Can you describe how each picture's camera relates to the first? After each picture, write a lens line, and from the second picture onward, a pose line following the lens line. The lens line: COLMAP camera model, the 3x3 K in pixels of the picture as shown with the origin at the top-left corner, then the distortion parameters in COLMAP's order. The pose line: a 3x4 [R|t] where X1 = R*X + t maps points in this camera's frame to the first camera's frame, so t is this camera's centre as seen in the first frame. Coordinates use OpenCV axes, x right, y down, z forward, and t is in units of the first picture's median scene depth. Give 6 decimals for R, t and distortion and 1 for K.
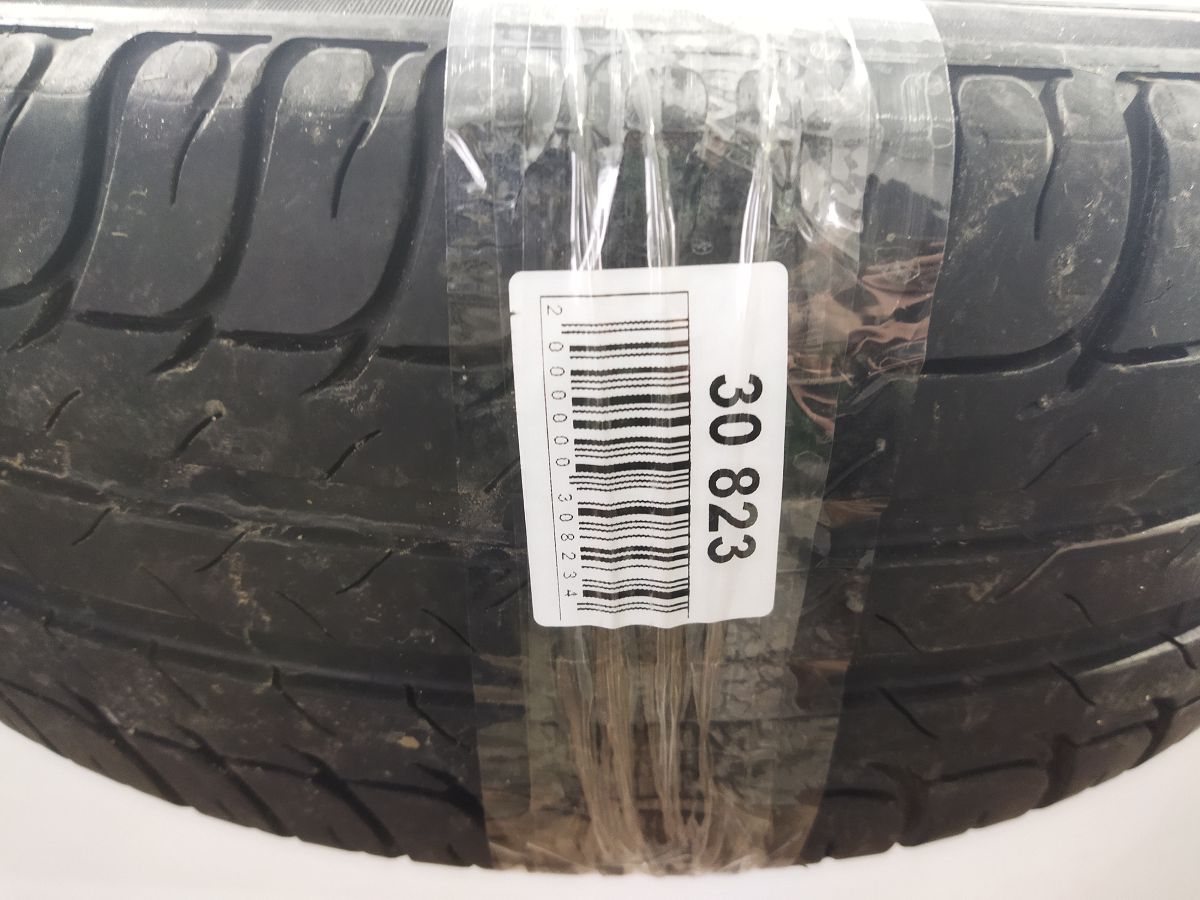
lens RADIAL K [[893.1, 0, 598.9], [0, 893.1, 446.2], [0, 0, 1]] dist [0.077618, -0.142891]
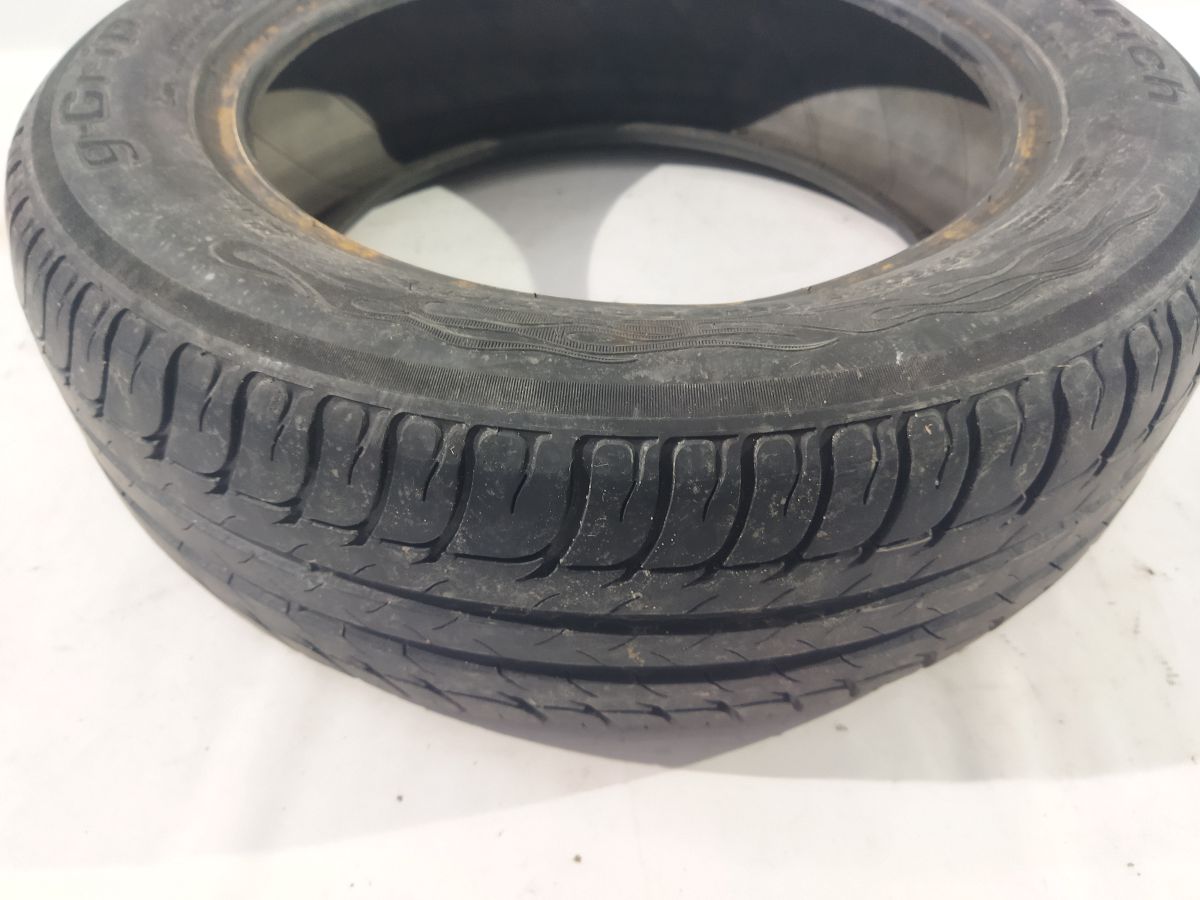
lens RADIAL K [[916.1, 0, 603.7], [0, 916.1, 444.6], [0, 0, 1]] dist [0.081138, -0.153182]
pose [[0.979019, -0.164995, 0.119577, -0.641208], [0.116321, 0.934340, 0.336865, -1.003769], [-0.167306, -0.315888, 0.933929, -0.786825]]
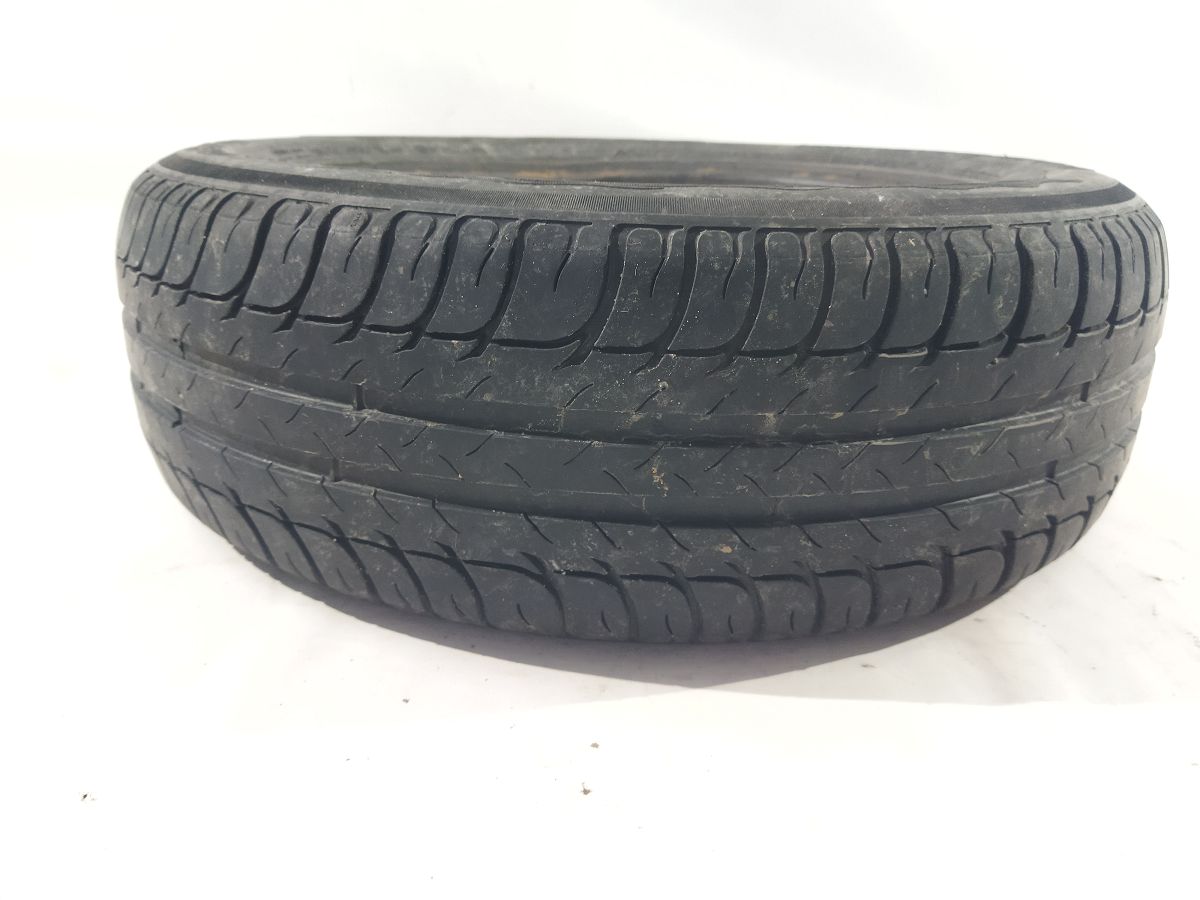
lens RADIAL K [[916.1, 0, 603.7], [0, 916.1, 444.6], [0, 0, 1]] dist [0.081138, -0.153182]
pose [[0.980086, -0.076540, 0.183231, -0.925992], [0.092978, 0.992215, -0.082856, 0.260024], [-0.175462, 0.098243, 0.979572, -1.117556]]
